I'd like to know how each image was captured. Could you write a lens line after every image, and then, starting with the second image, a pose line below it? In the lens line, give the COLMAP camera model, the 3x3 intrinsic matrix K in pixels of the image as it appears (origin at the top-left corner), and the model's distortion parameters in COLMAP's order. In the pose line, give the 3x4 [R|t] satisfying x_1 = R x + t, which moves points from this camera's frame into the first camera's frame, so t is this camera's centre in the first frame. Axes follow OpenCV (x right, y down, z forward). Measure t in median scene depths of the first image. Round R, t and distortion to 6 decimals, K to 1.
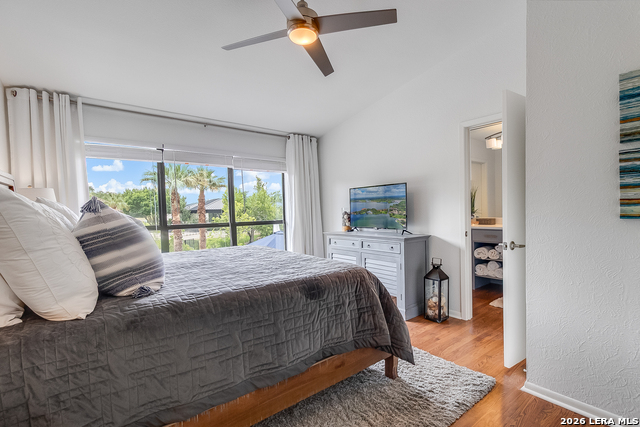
lens RADIAL K [[308.6, 0, 320.0], [0, 308.6, 213.5], [0, 0, 1]] dist [0.001353, 0.000249]
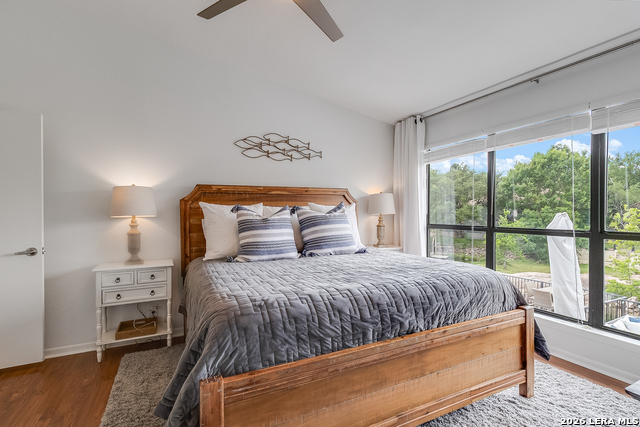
lens RADIAL K [[308.6, 0, 320.0], [0, 308.6, 213.5], [0, 0, 1]] dist [0.001353, 0.000249]
pose [[-0.195431, 0.017313, -0.980565, 0.472061], [-0.010455, 0.999751, 0.019736, -0.008265], [0.980662, 0.014109, -0.195201, 0.838174]]
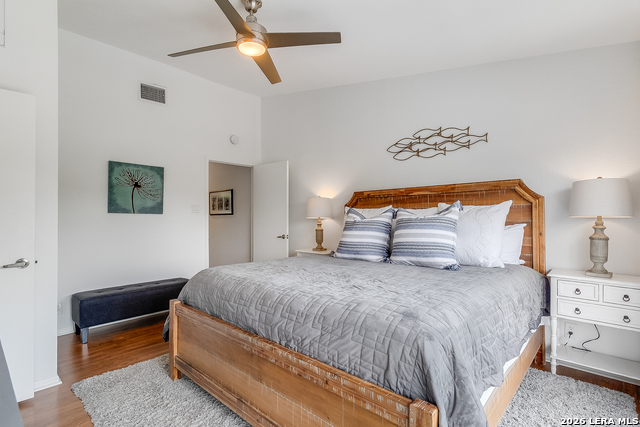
lens RADIAL K [[308.6, 0, 320.0], [0, 308.6, 213.5], [0, 0, 1]] dist [0.001353, 0.000249]
pose [[-0.984516, 0.014745, -0.174673, -0.051120], [0.013292, 0.999867, 0.009481, -0.007324], [0.174790, 0.007012, -0.984581, 1.388840]]
